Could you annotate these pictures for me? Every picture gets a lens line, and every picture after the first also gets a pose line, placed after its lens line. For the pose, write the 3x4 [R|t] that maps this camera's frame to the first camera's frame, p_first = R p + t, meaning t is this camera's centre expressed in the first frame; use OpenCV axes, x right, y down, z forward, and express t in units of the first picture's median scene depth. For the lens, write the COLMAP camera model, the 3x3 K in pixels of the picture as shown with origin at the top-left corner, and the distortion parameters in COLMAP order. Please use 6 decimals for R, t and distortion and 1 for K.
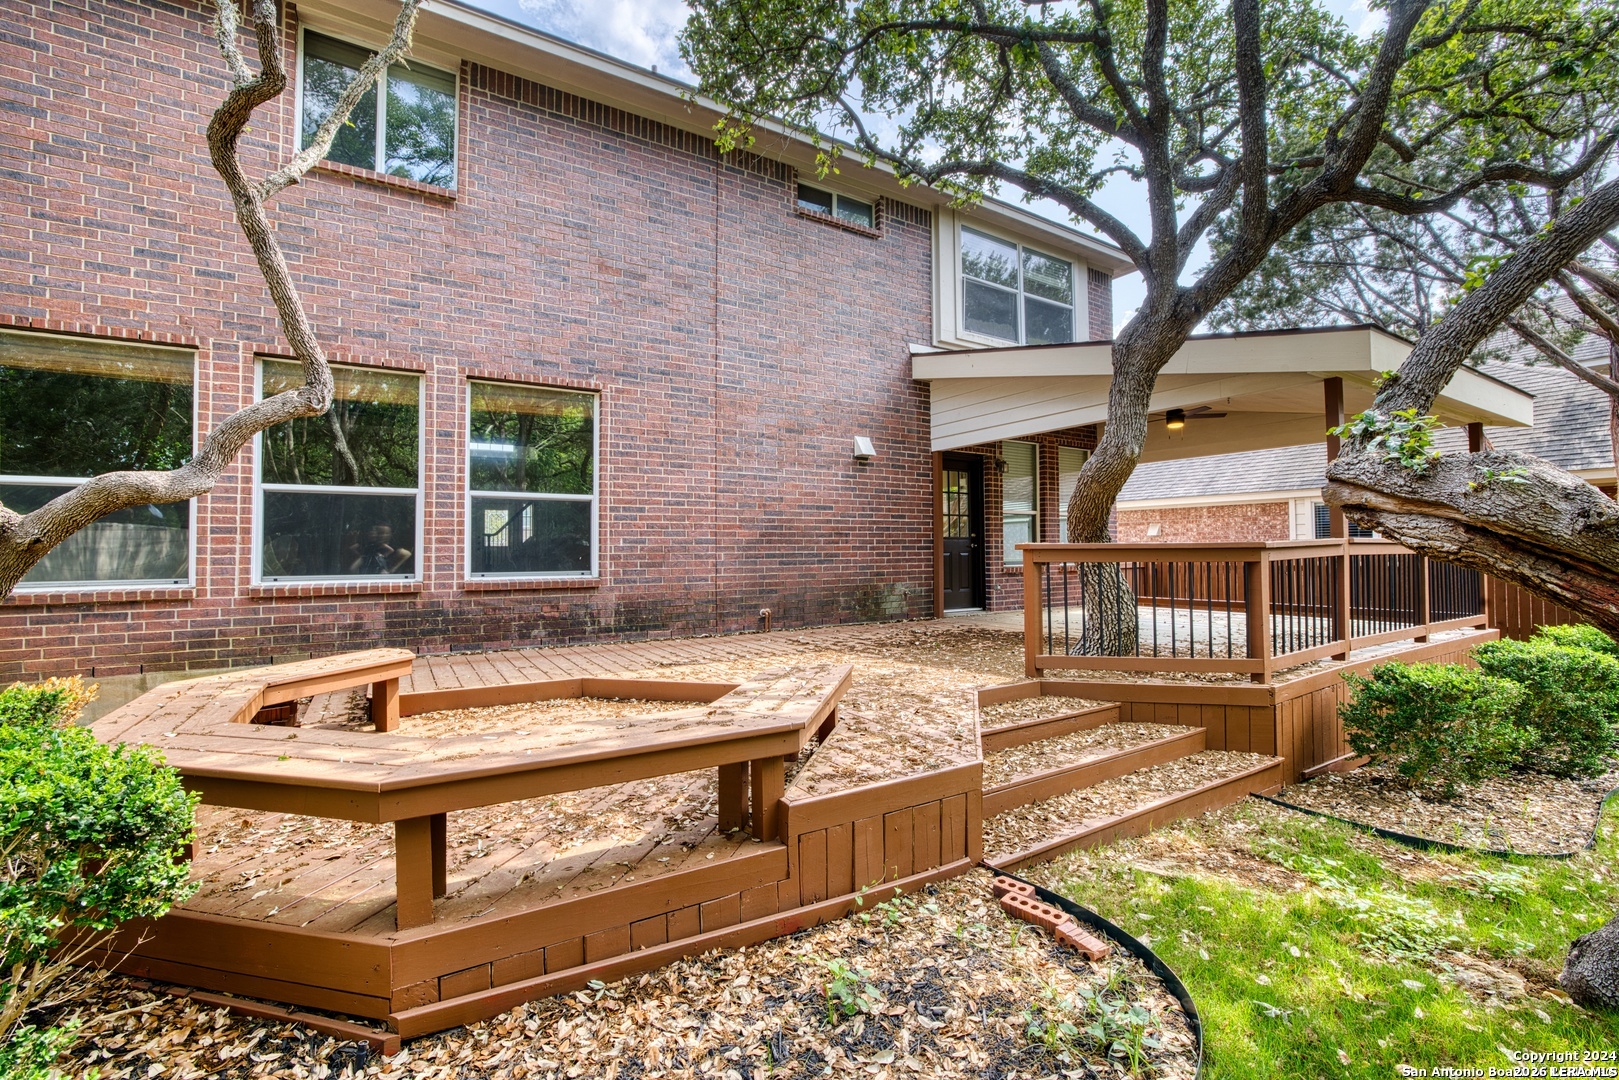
lens RADIAL K [[686.3, 0, 811.2], [0, 686.3, 537.7], [0, 0, 1]] dist [-0.000853, -0.000077]
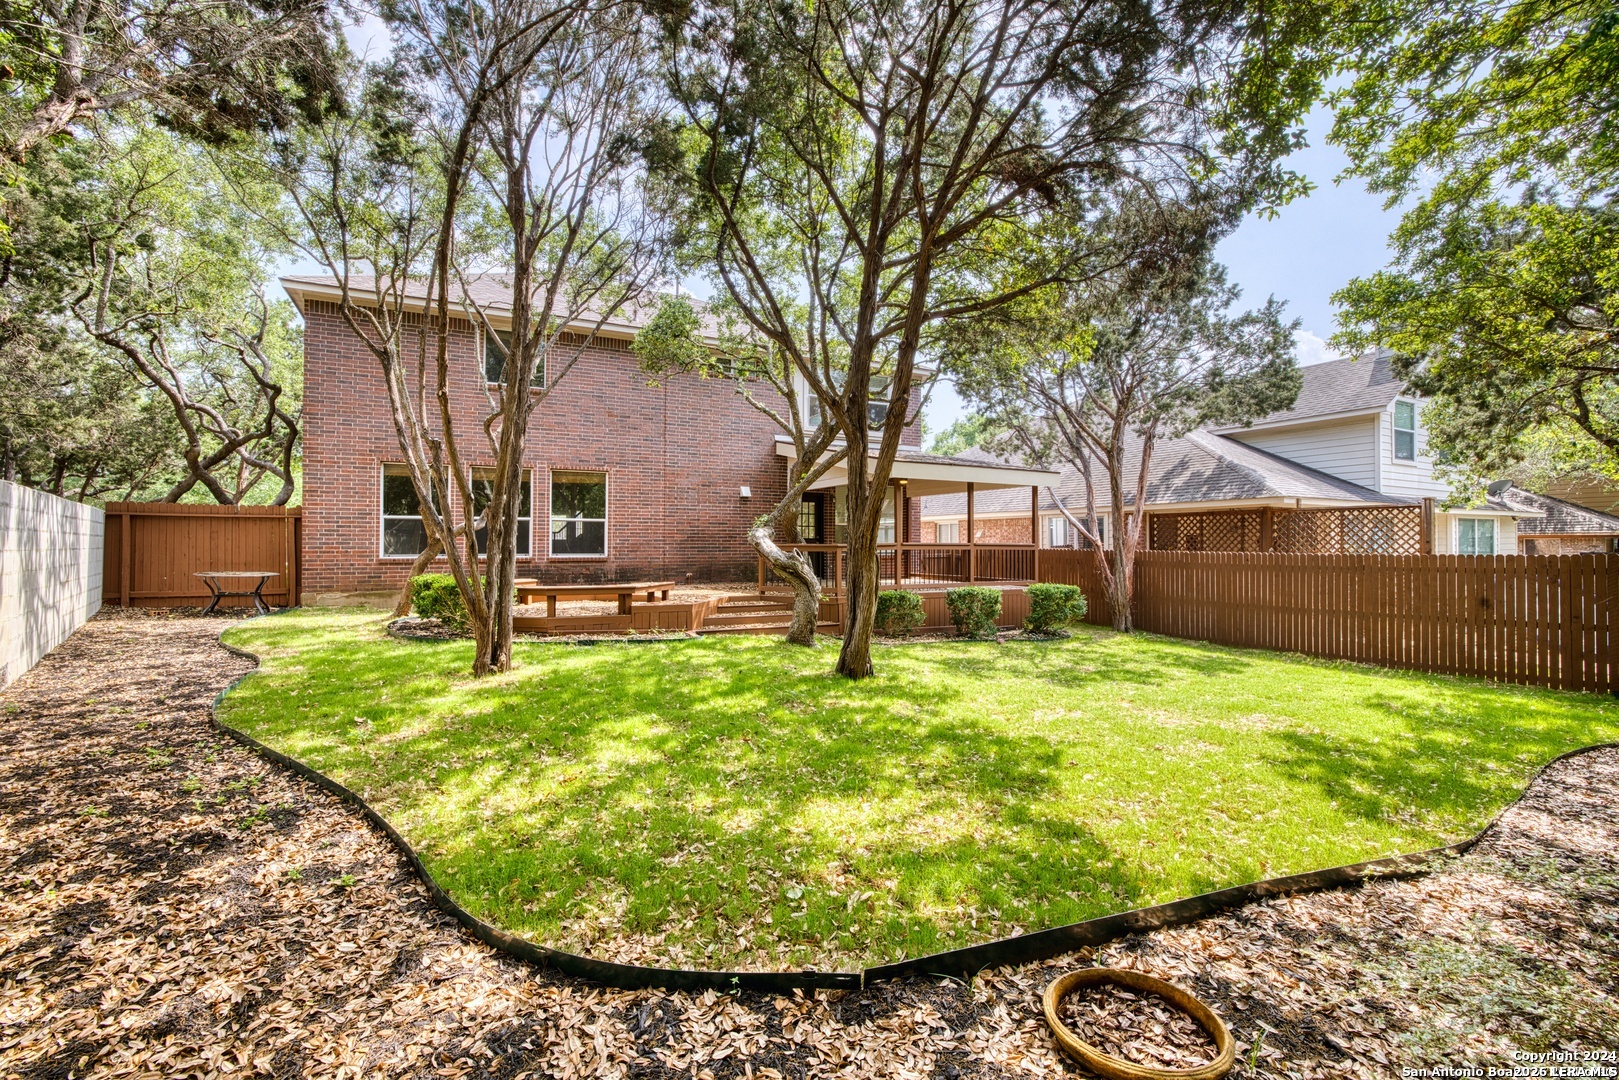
lens RADIAL K [[686.3, 0, 810.0], [0, 686.3, 540.5], [0, 0, 1]] dist [-0.000853, -0.000077]
pose [[0.997271, 0.009603, -0.073202, 0.482817], [-0.008588, 0.999863, 0.014170, -0.029680], [0.073328, -0.013503, 0.997216, -1.109500]]
